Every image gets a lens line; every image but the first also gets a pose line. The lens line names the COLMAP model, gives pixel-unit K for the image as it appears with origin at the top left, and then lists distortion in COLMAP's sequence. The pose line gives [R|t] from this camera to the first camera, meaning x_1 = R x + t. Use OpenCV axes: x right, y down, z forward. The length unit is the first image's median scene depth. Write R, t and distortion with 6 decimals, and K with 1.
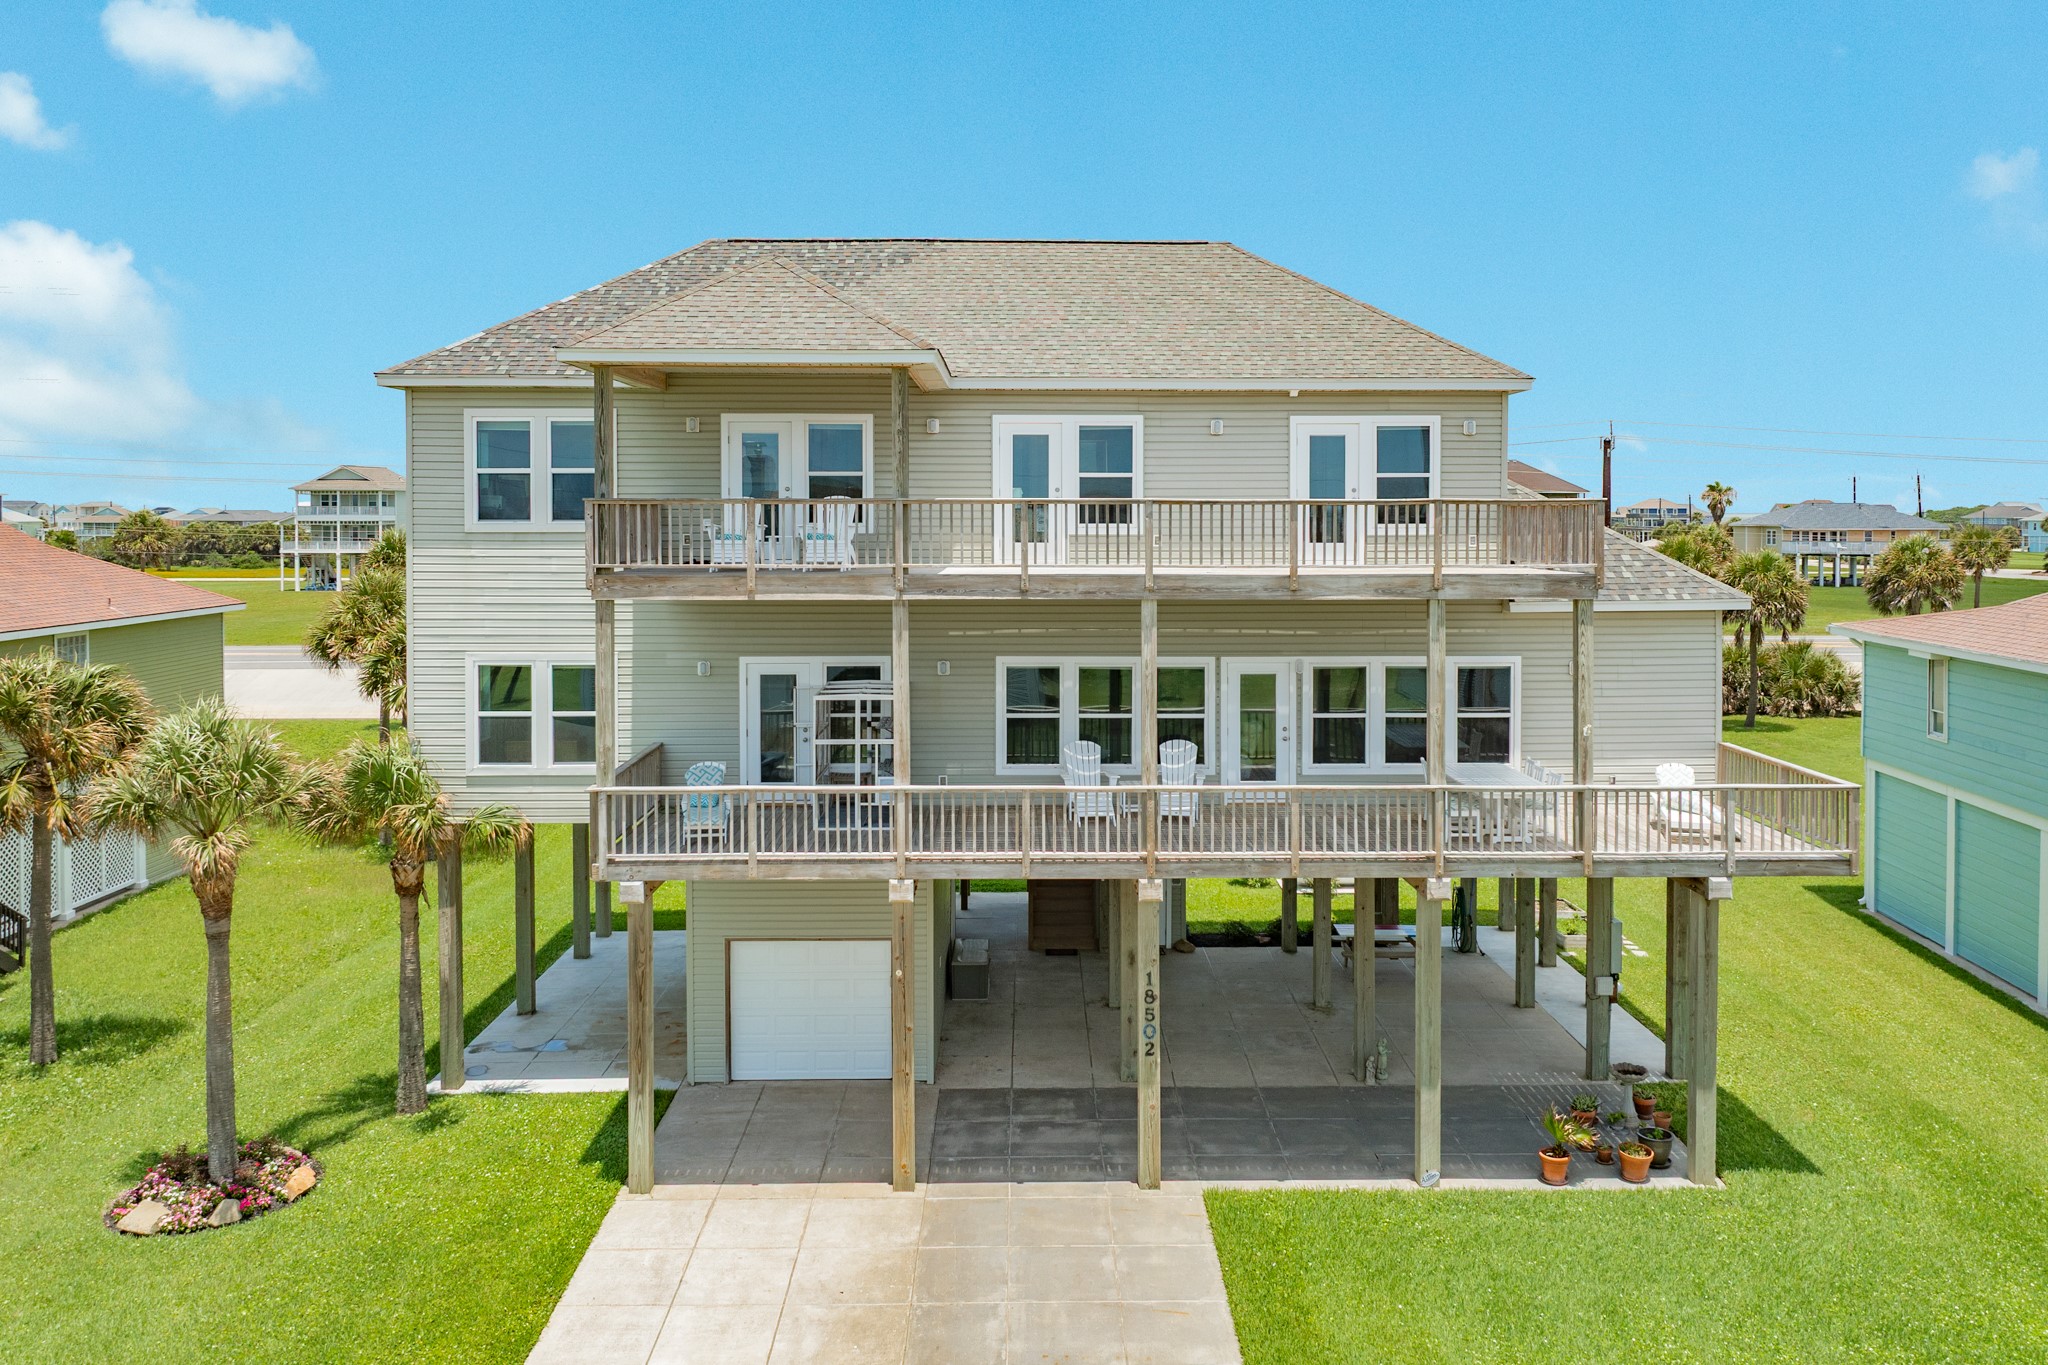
lens RADIAL K [[1379.3, 0, 1057.5], [0, 1379.3, 679.3], [0, 0, 1]] dist [-0.017580, 0.000294]
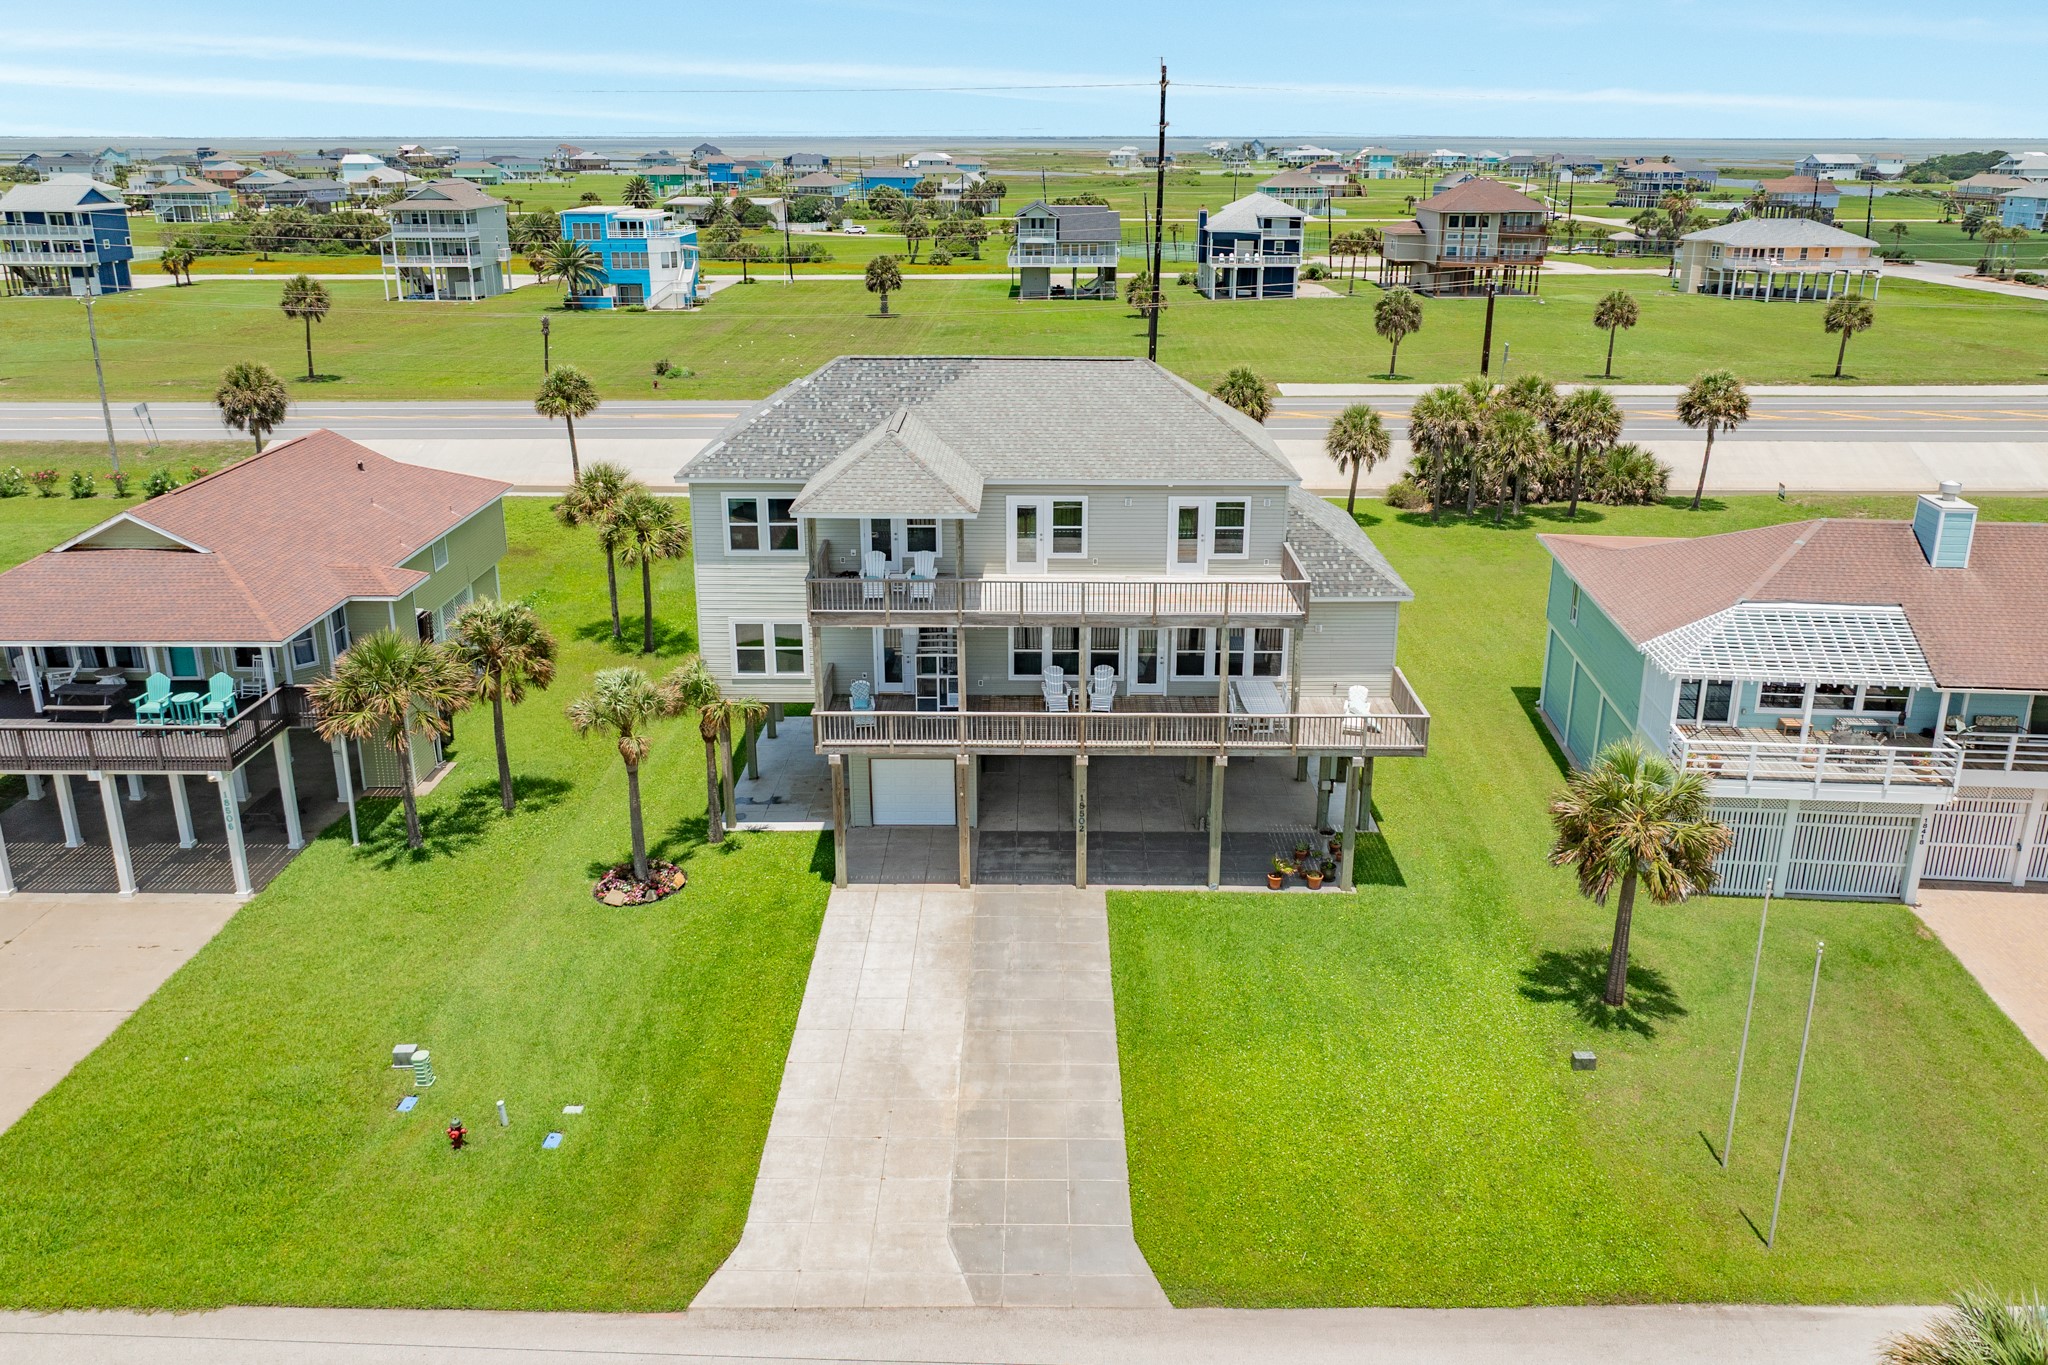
lens RADIAL K [[1379.3, 0, 1057.5], [0, 1379.3, 679.3], [0, 0, 1]] dist [-0.017580, 0.000294]
pose [[0.999841, 0.012343, -0.012865, 0.050833], [-0.007961, 0.954760, 0.297270, -0.533282], [0.015952, -0.297121, 0.954707, -0.874308]]
